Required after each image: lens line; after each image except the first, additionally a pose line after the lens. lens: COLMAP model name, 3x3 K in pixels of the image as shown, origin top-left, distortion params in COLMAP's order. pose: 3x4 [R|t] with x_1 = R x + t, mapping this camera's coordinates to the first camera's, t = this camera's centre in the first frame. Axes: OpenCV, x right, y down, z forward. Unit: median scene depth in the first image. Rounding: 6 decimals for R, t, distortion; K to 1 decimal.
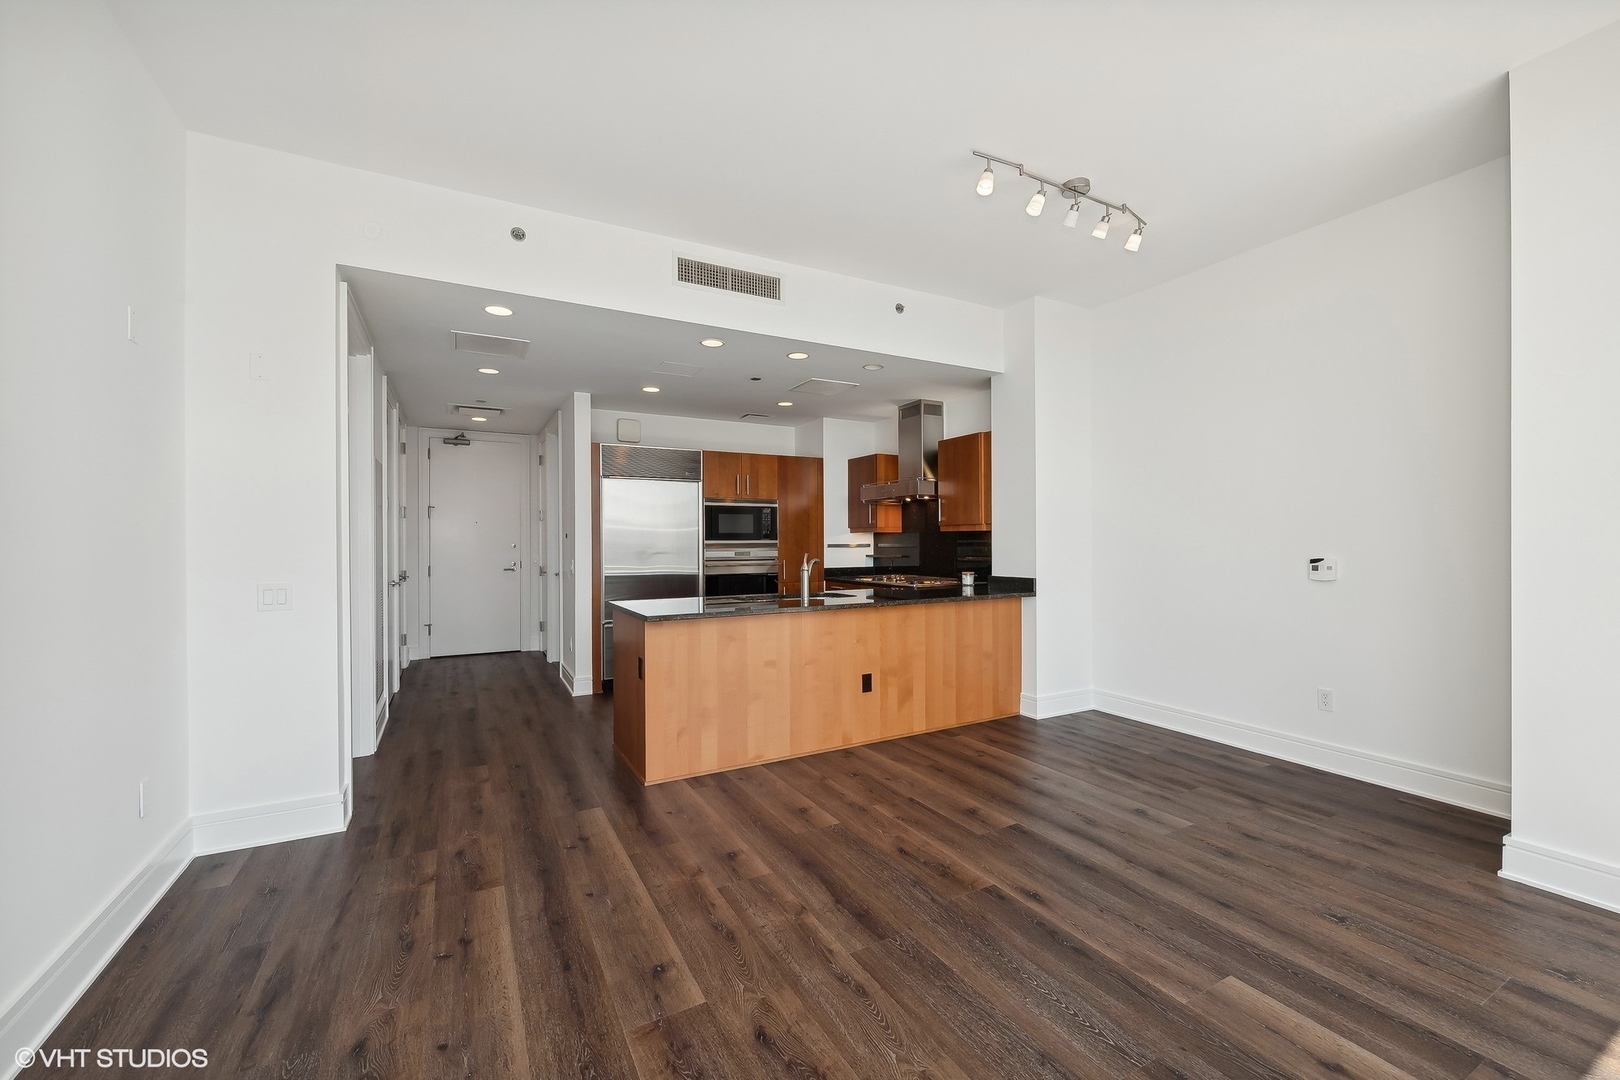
lens RADIAL K [[665.7, 0, 803.3], [0, 665.7, 549.5], [0, 0, 1]] dist [-0.000096, -0.002633]
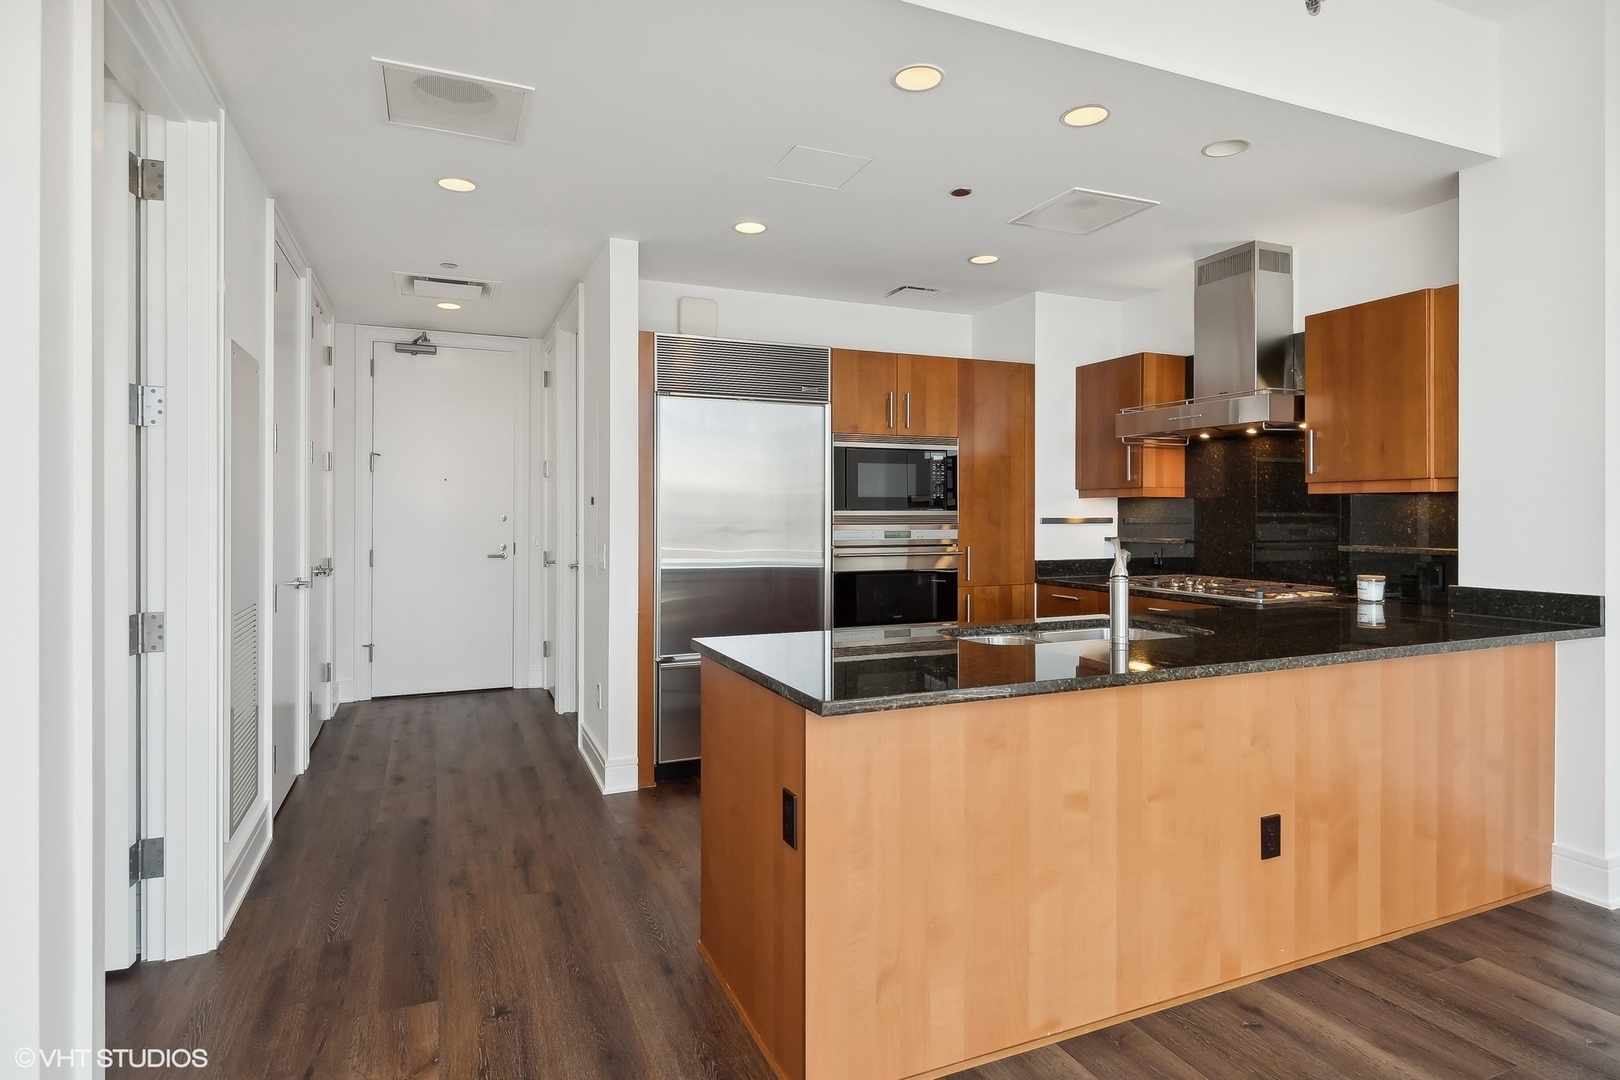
lens RADIAL K [[879.1, 0, 780.5], [0, 879.1, 517.1], [0, 0, 1]] dist [0.012320, -0.009270]
pose [[0.994086, 0.005196, -0.108470, -0.123521], [-0.005954, 0.999960, -0.006667, -0.002990], [0.108431, 0.007273, 0.994077, 0.292793]]
